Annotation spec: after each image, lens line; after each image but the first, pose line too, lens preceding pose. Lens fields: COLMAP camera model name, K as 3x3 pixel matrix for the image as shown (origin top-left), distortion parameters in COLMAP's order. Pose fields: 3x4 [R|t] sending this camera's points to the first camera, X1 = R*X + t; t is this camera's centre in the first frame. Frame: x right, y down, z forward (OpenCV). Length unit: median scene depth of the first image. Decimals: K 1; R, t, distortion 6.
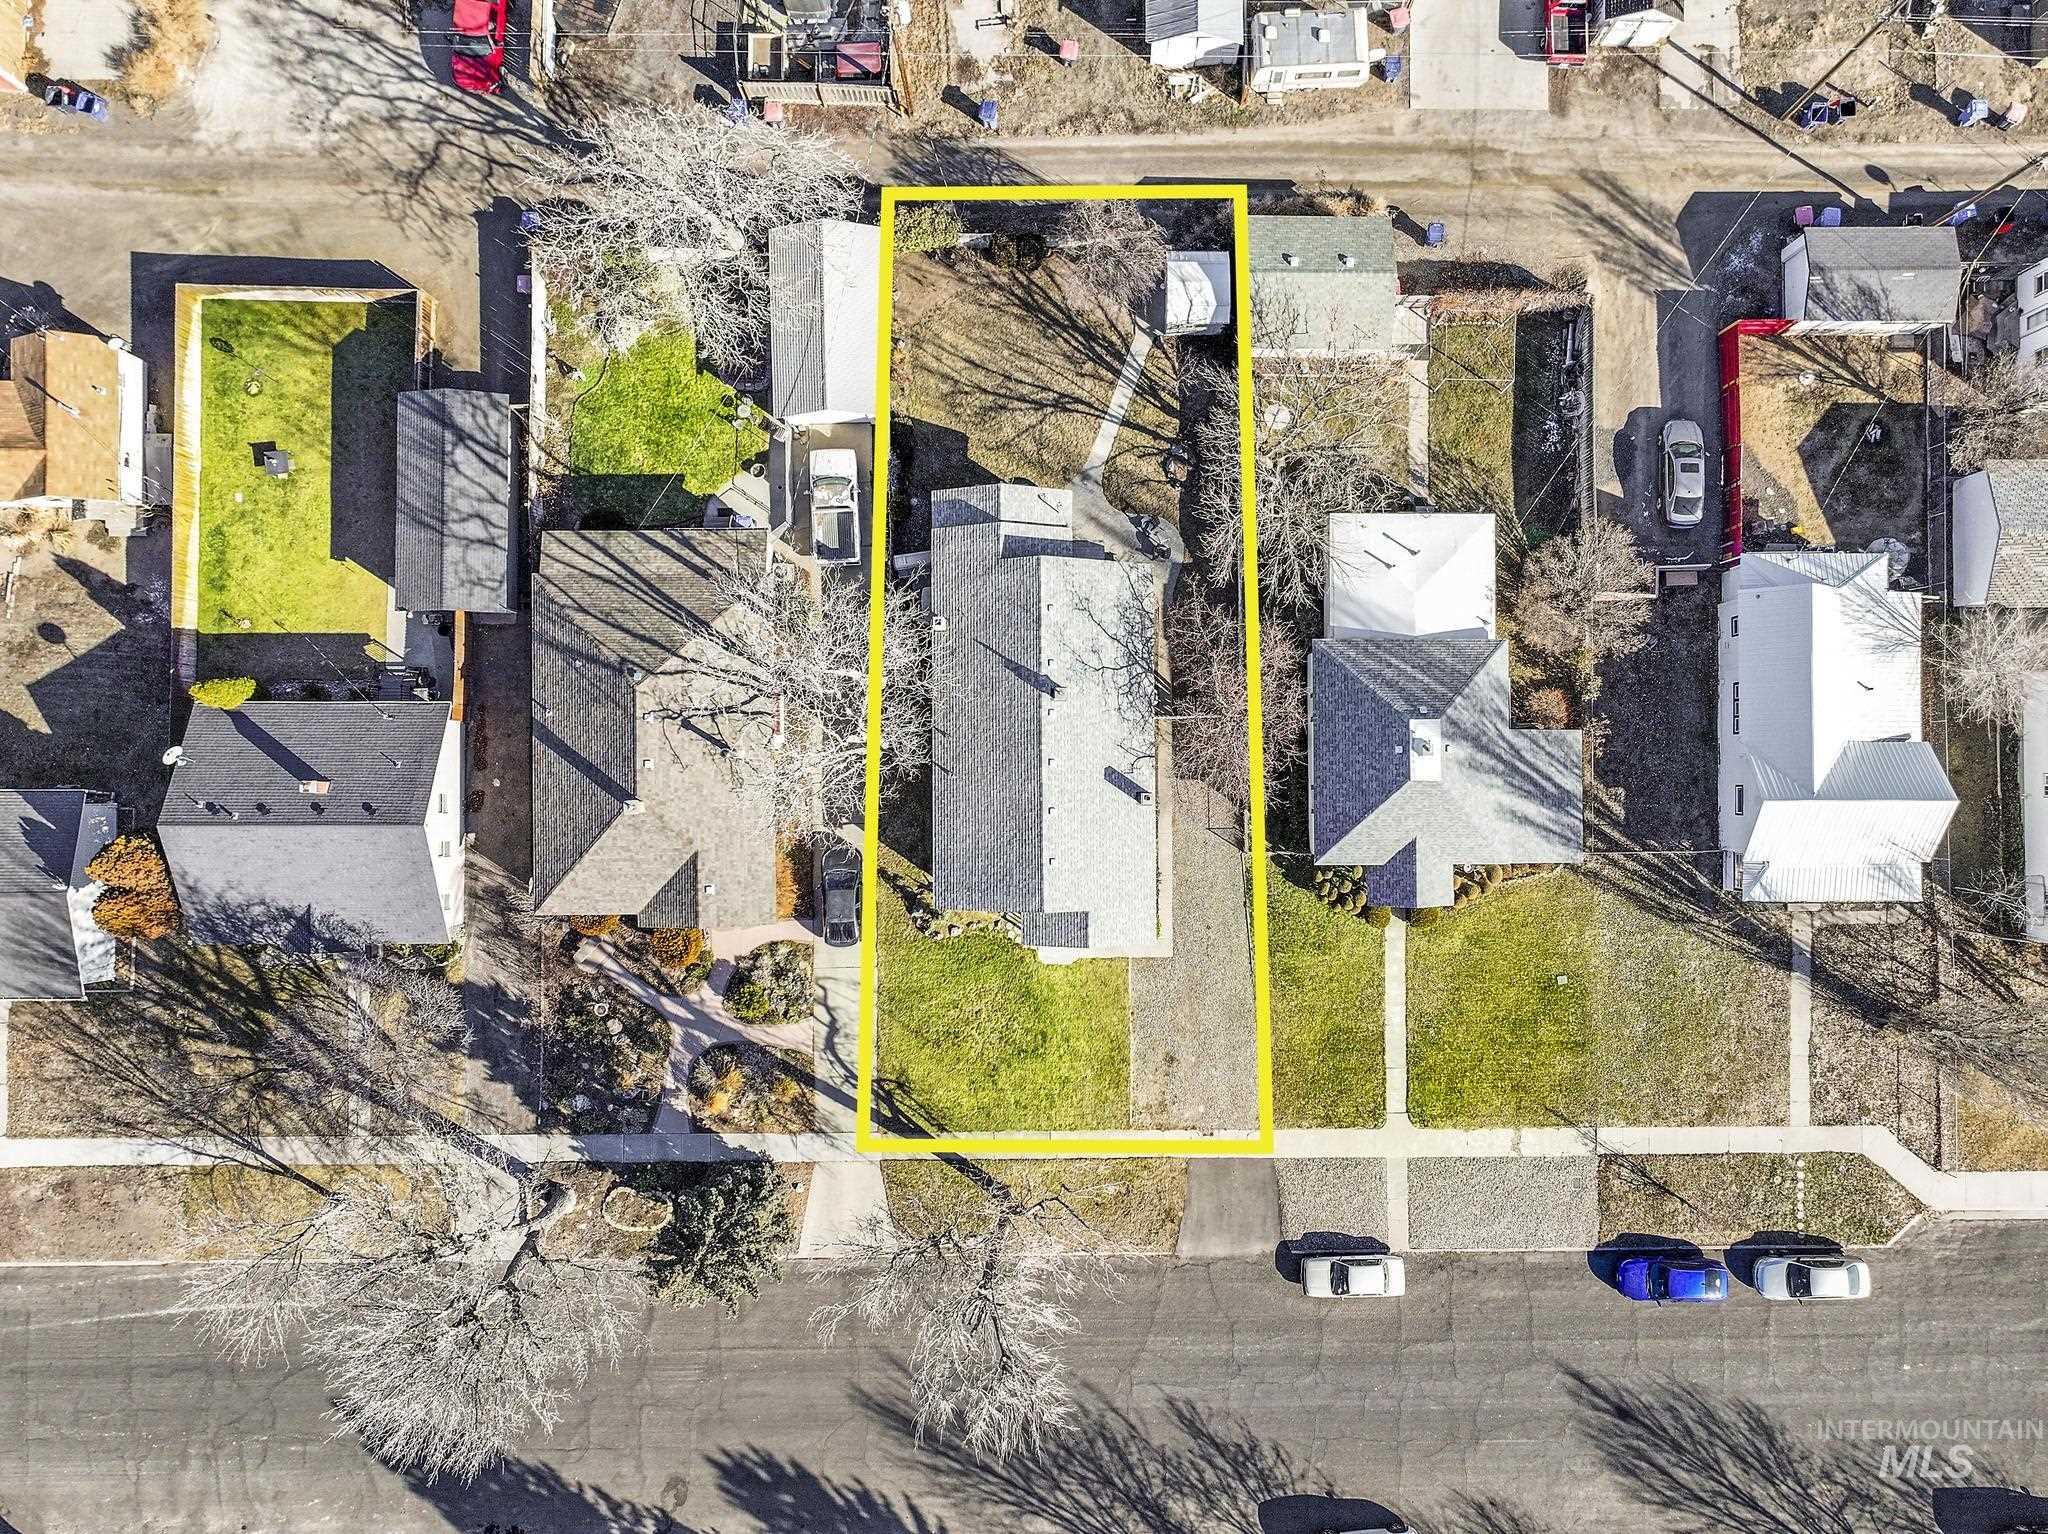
lens RADIAL K [[1427.6, 0, 1157.8], [0, 1427.6, 764.1], [0, 0, 1]] dist [0.001438, 0.006922]
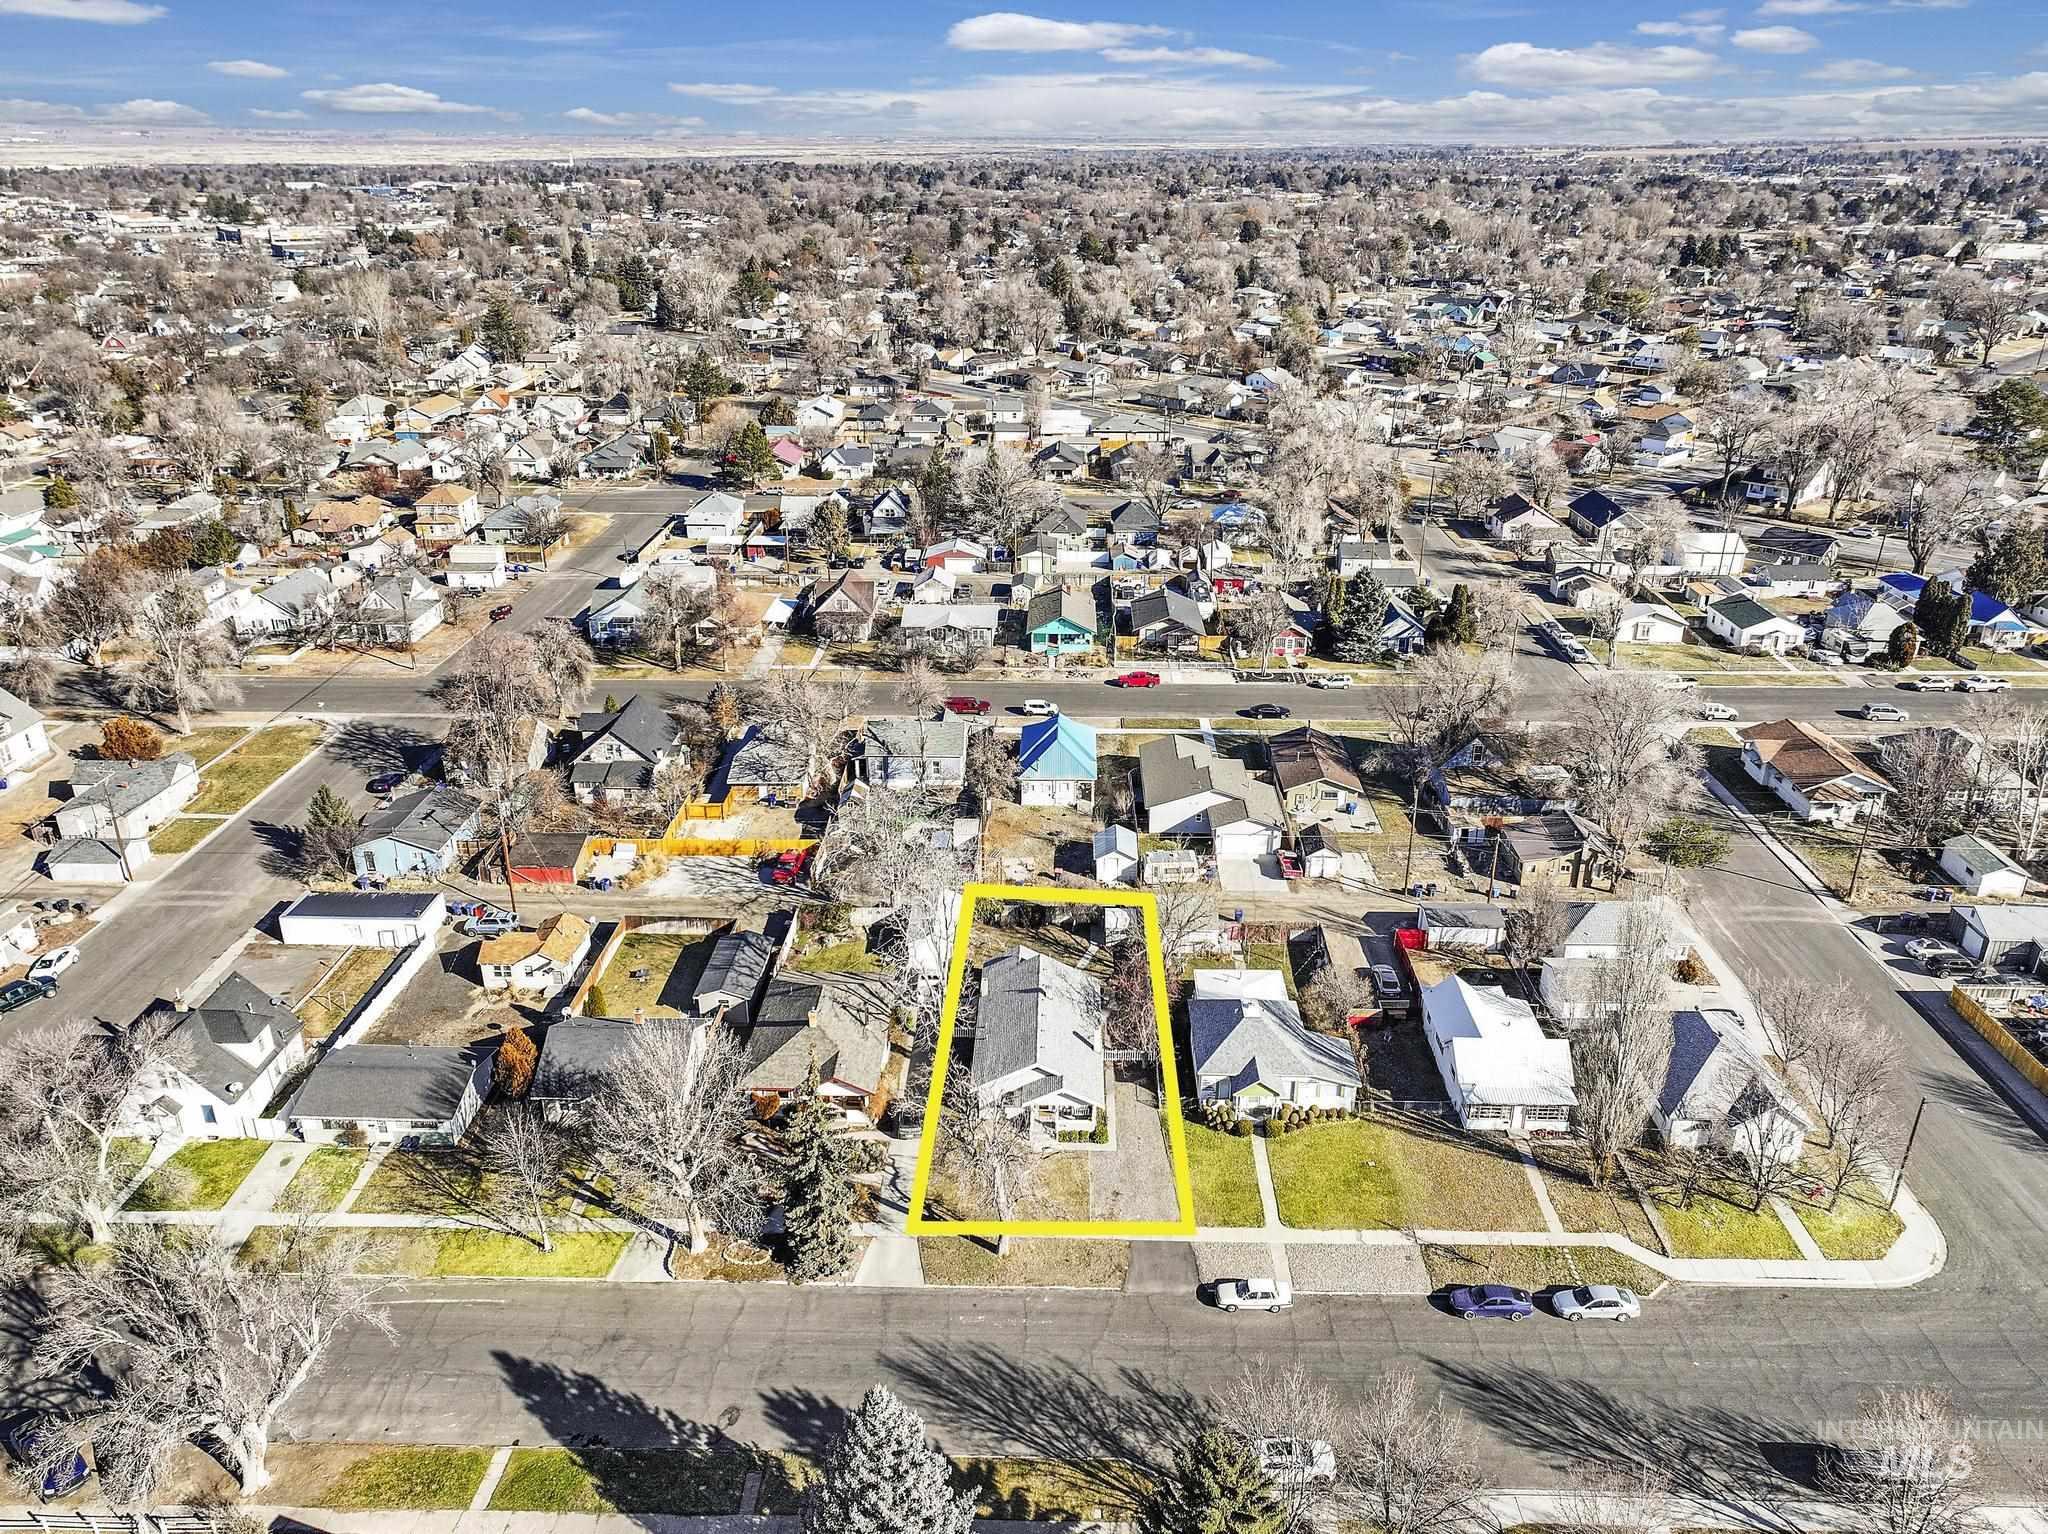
lens RADIAL K [[1444.4, 0, 1024.0], [0, 1444.4, 767.0], [0, 0, 1]] dist [0.004178, 0.007730]
pose [[0.999010, -0.008211, -0.043711, -0.018342], [-0.036385, 0.414338, -0.909395, 1.411892], [0.025578, 0.910086, 0.413629, -0.039894]]
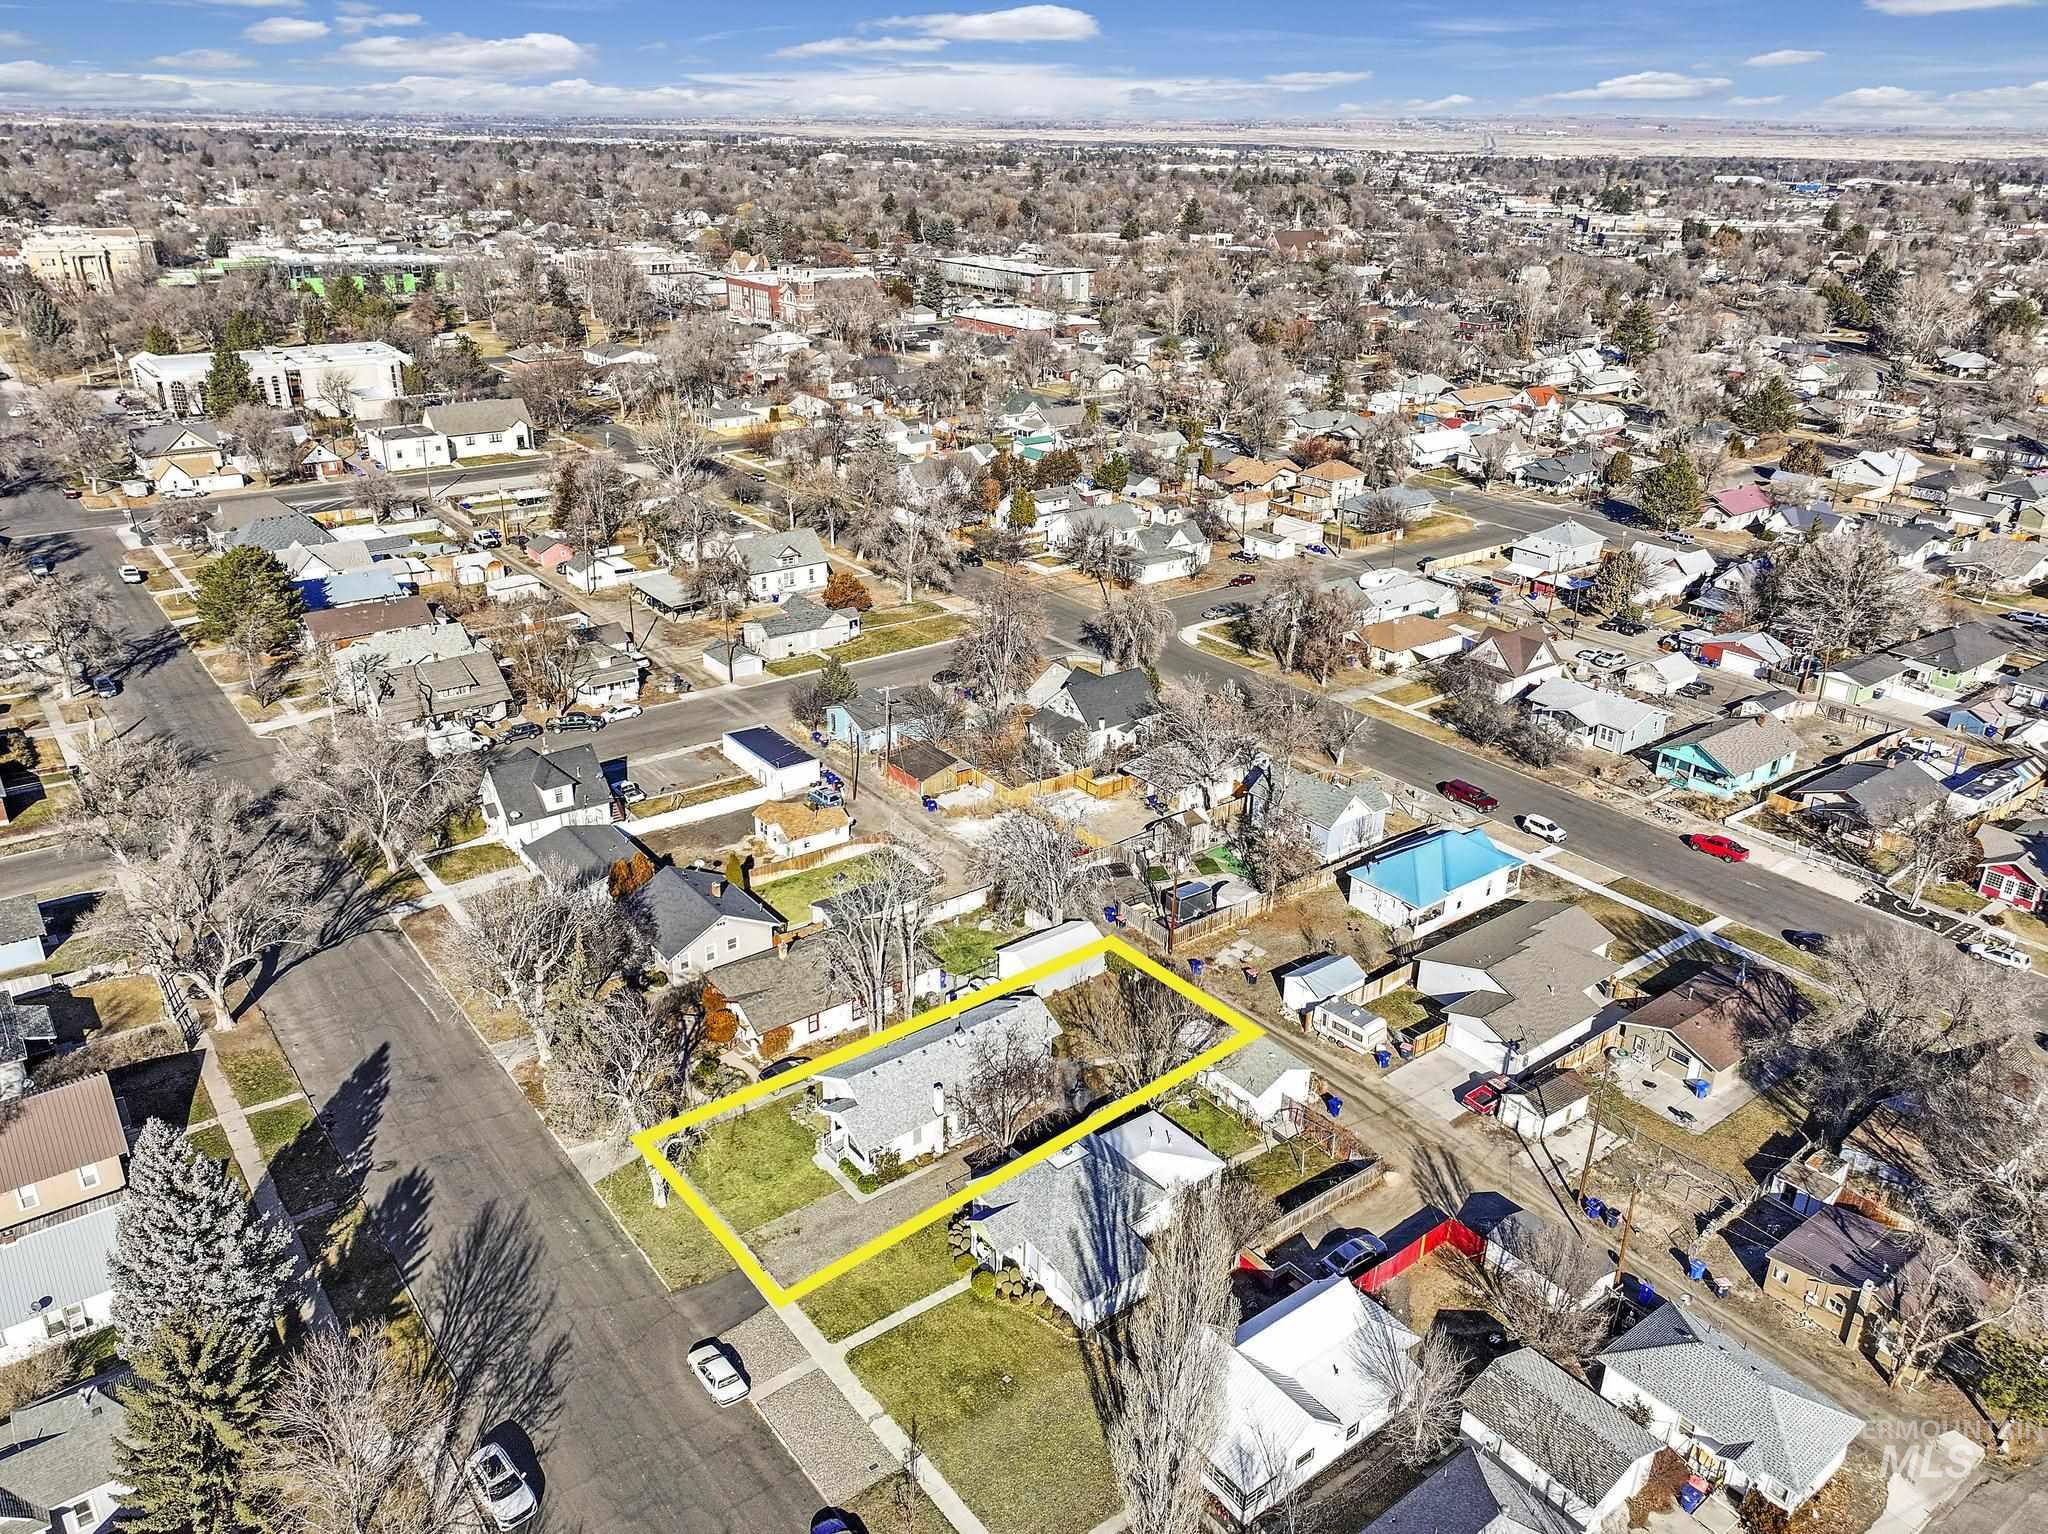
lens RADIAL K [[1480.2, 0, 1024.0], [0, 1480.2, 767.0], [0, 0, 1]] dist [0.004359, 0.007020]
pose [[0.602229, 0.307400, -0.736767, 1.091981], [-0.798237, 0.245425, -0.550077, 0.726438], [0.011728, 0.919387, 0.393180, -0.000424]]
